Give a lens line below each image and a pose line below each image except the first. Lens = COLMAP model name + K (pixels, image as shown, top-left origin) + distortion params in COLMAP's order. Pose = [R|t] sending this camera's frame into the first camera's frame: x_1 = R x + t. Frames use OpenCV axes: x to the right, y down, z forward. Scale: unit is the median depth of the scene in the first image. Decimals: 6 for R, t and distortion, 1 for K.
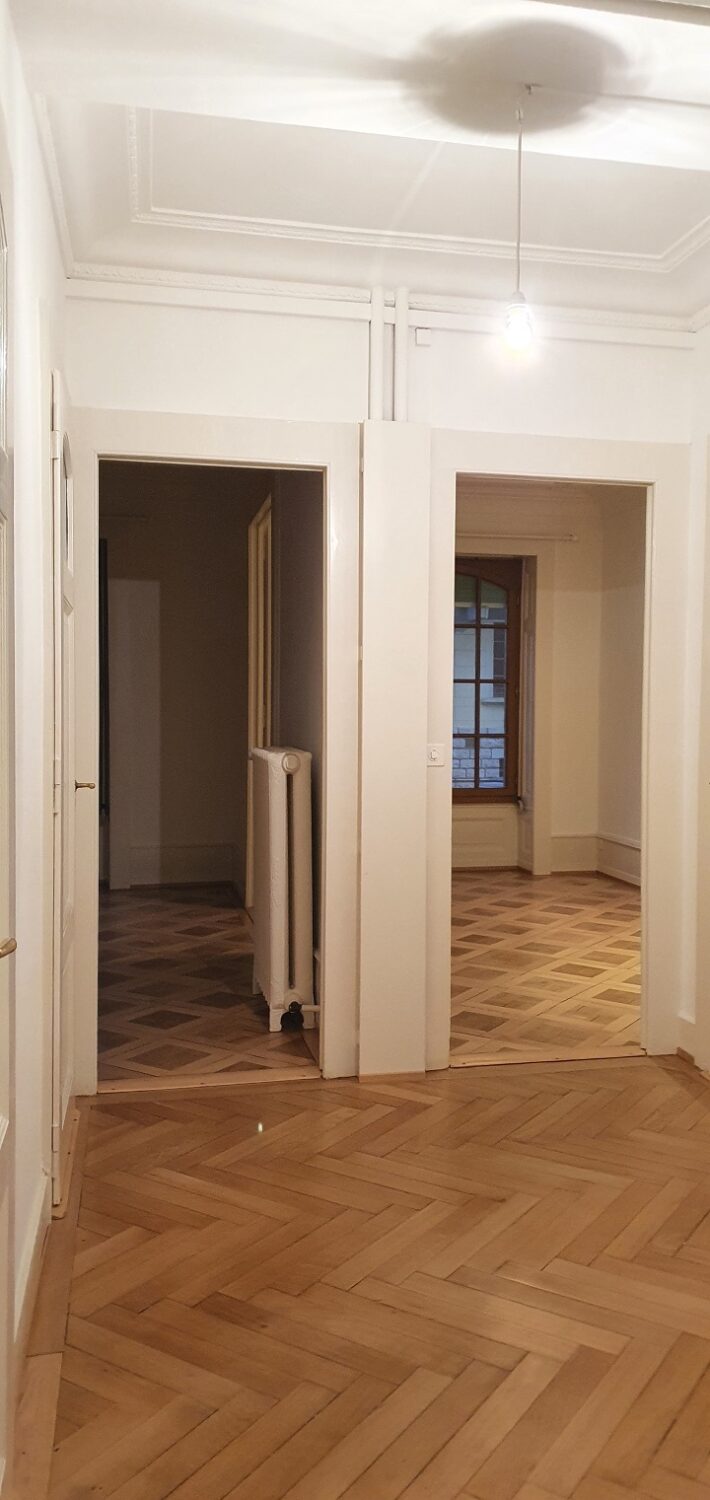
lens RADIAL K [[1187.2, 0, 353.8], [0, 1187.2, 748.8], [0, 0, 1]] dist [-0.006045, -0.003213]
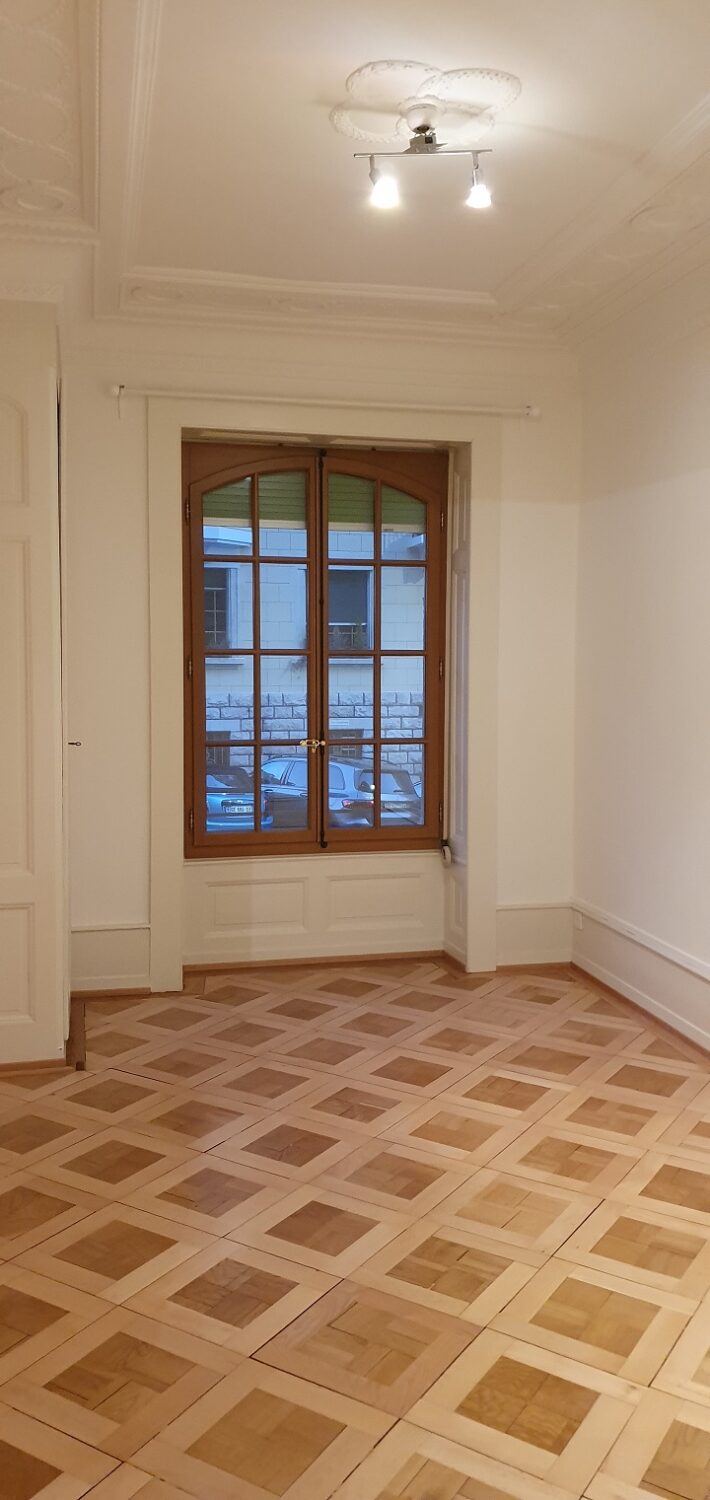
lens RADIAL K [[1187.2, 0, 355.9], [0, 1187.2, 750.2], [0, 0, 1]] dist [-0.006045, -0.003213]
pose [[0.999624, -0.005492, 0.026882, 0.077400], [0.004660, 0.999511, 0.030917, -0.025790], [-0.027038, -0.030780, 0.999160, 0.390834]]
